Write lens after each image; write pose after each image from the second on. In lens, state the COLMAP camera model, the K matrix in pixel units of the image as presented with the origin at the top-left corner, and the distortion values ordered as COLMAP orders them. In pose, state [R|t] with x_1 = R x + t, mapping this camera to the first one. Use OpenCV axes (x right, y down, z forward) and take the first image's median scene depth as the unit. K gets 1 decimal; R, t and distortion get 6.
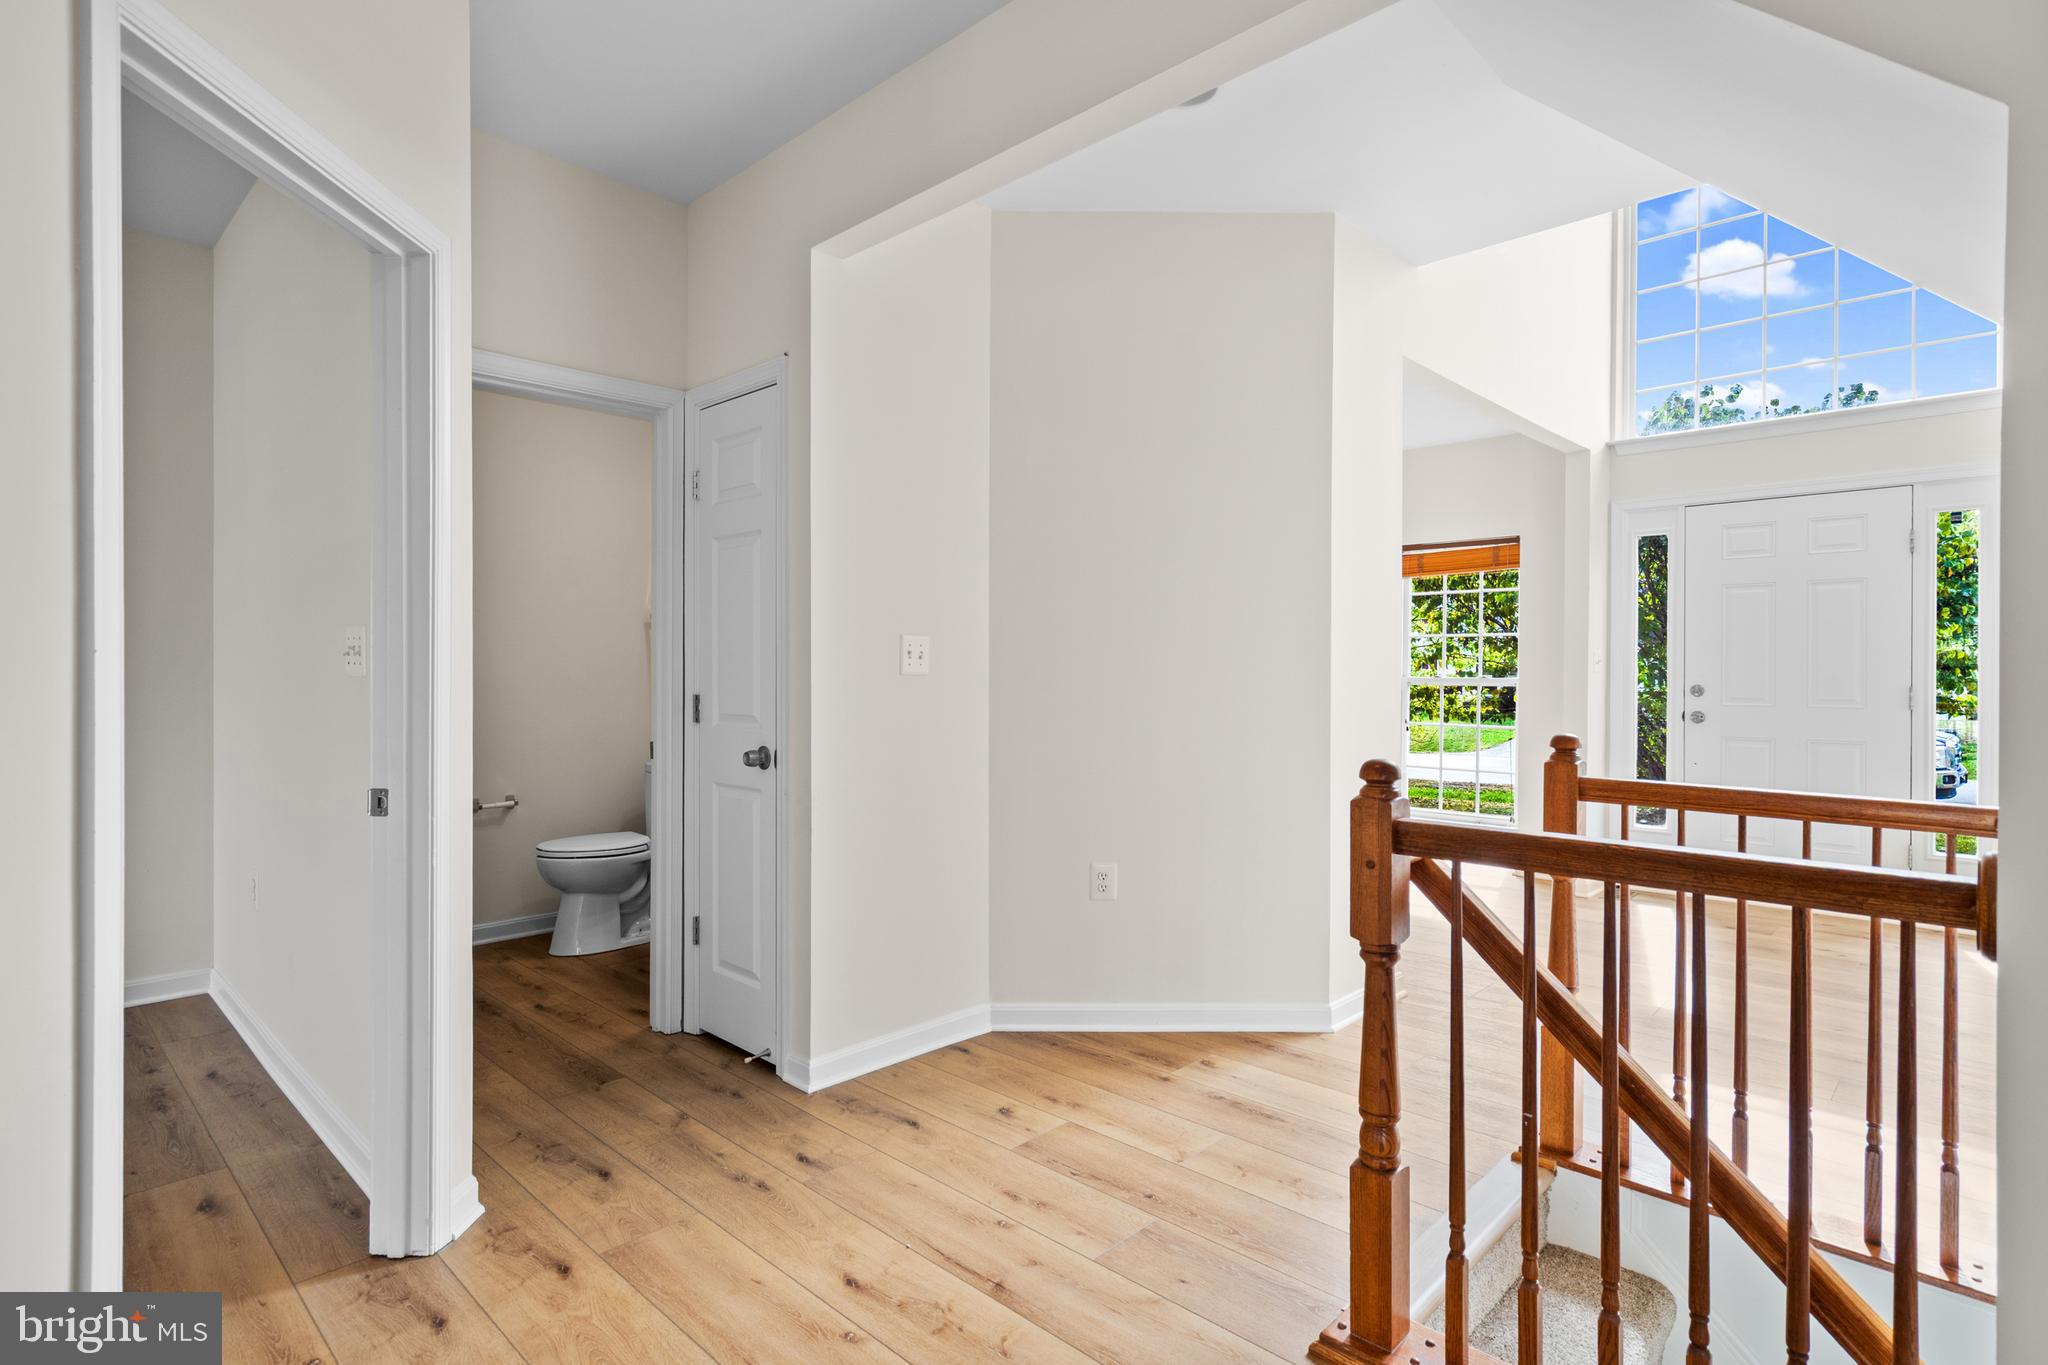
lens RADIAL K [[1024.9, 0, 1000.5], [0, 1024.9, 656.4], [0, 0, 1]] dist [-0.001084, 0.000389]
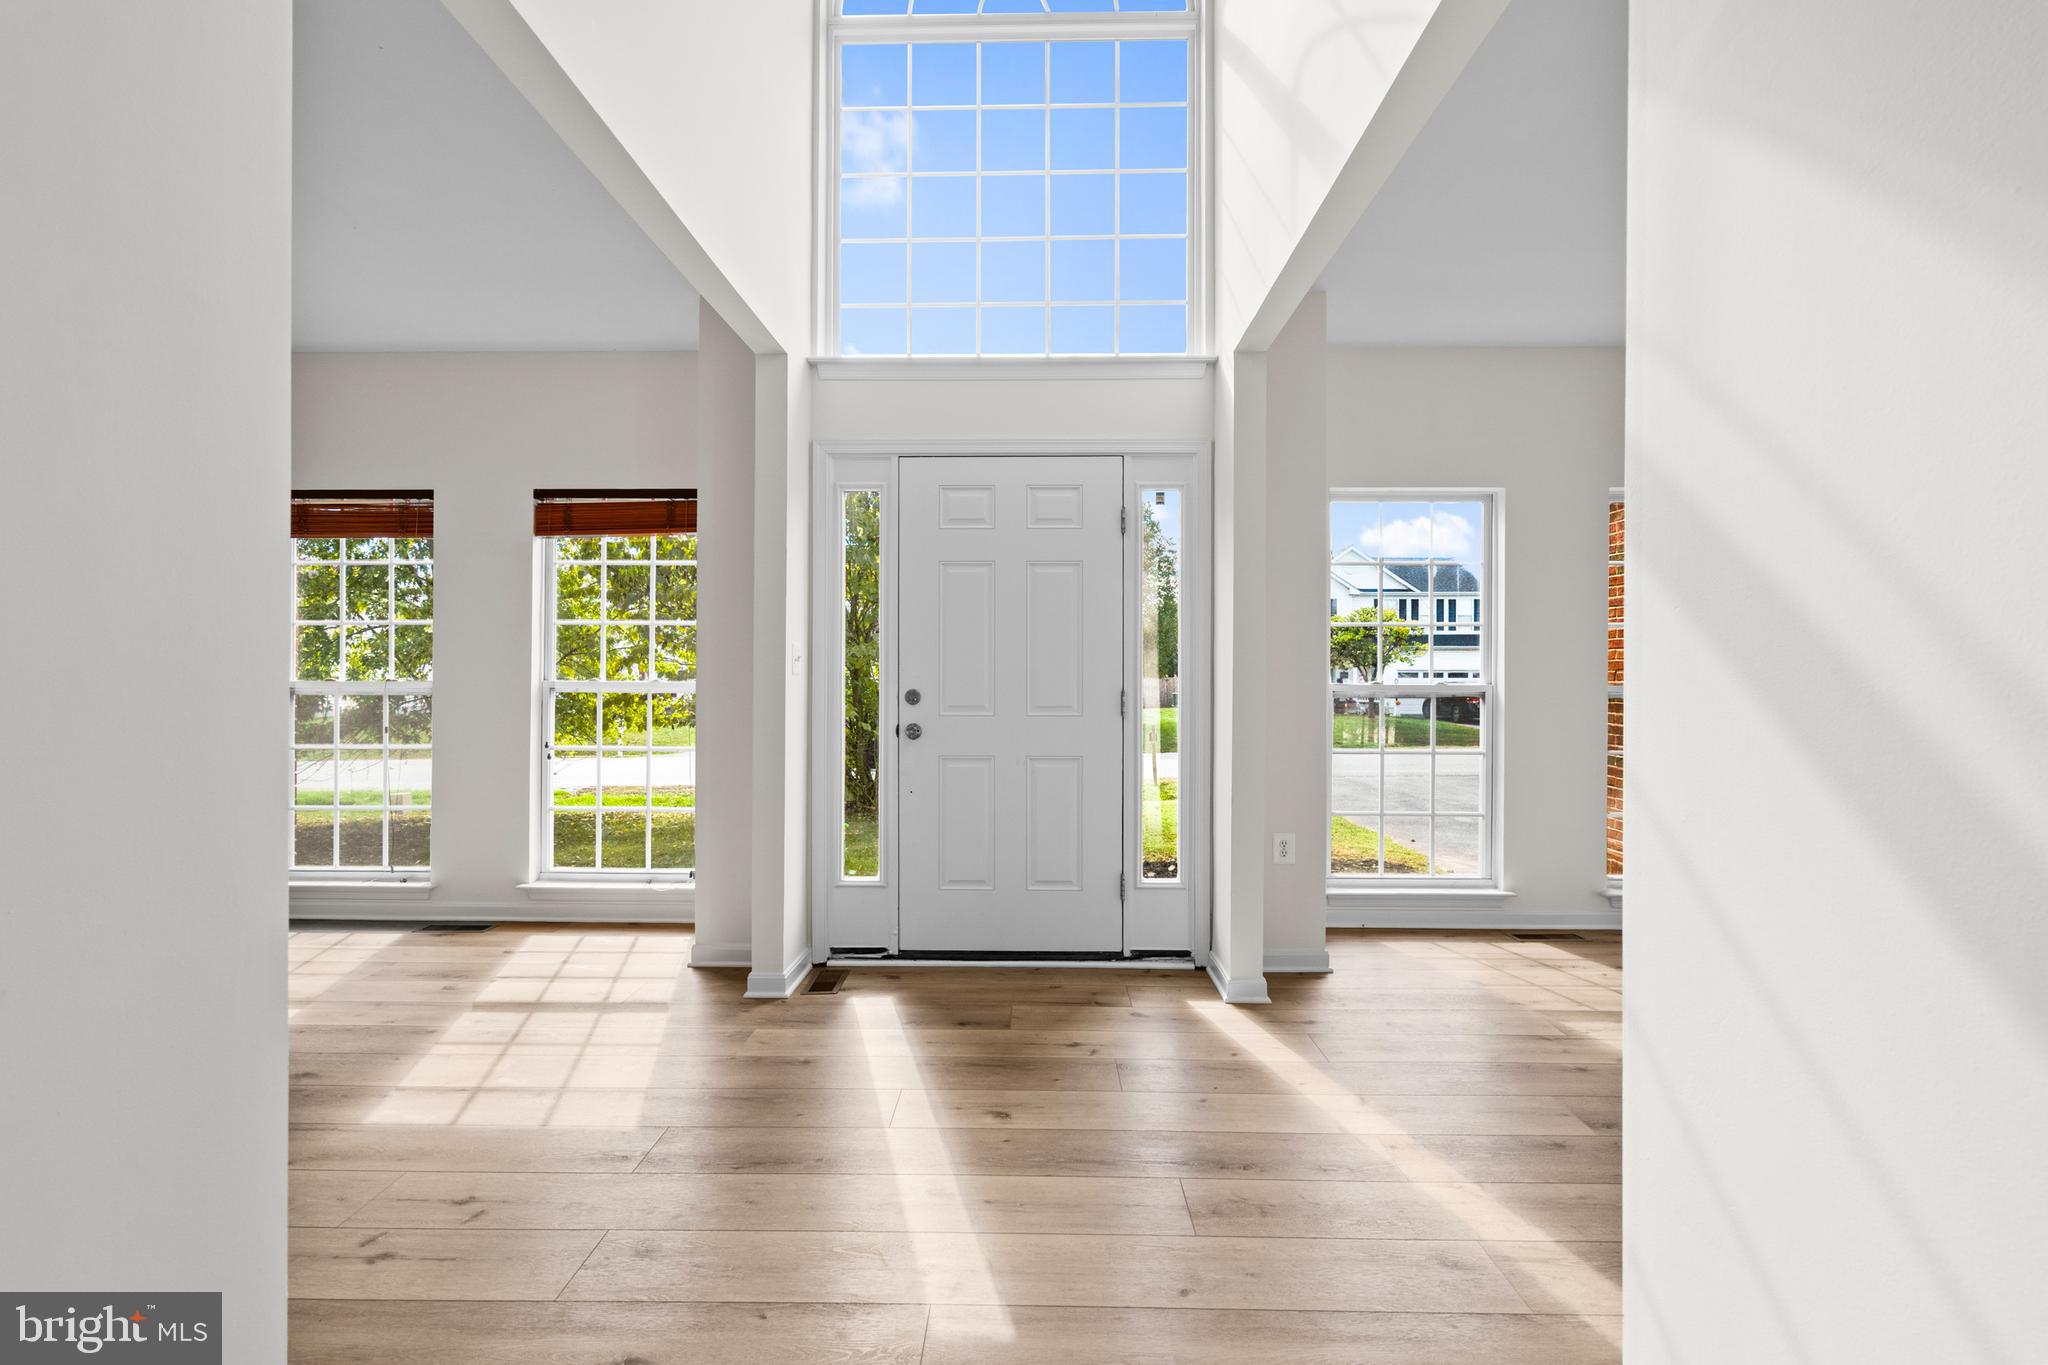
lens RADIAL K [[930.3, 0, 997.0], [0, 930.3, 682.4], [0, 0, 1]] dist [0.005025, 0.000714]
pose [[0.732162, -0.009118, 0.681070, 0.217157], [-0.004723, 0.999818, 0.018462, 0.008154], [-0.681115, -0.016734, 0.731986, 0.384067]]
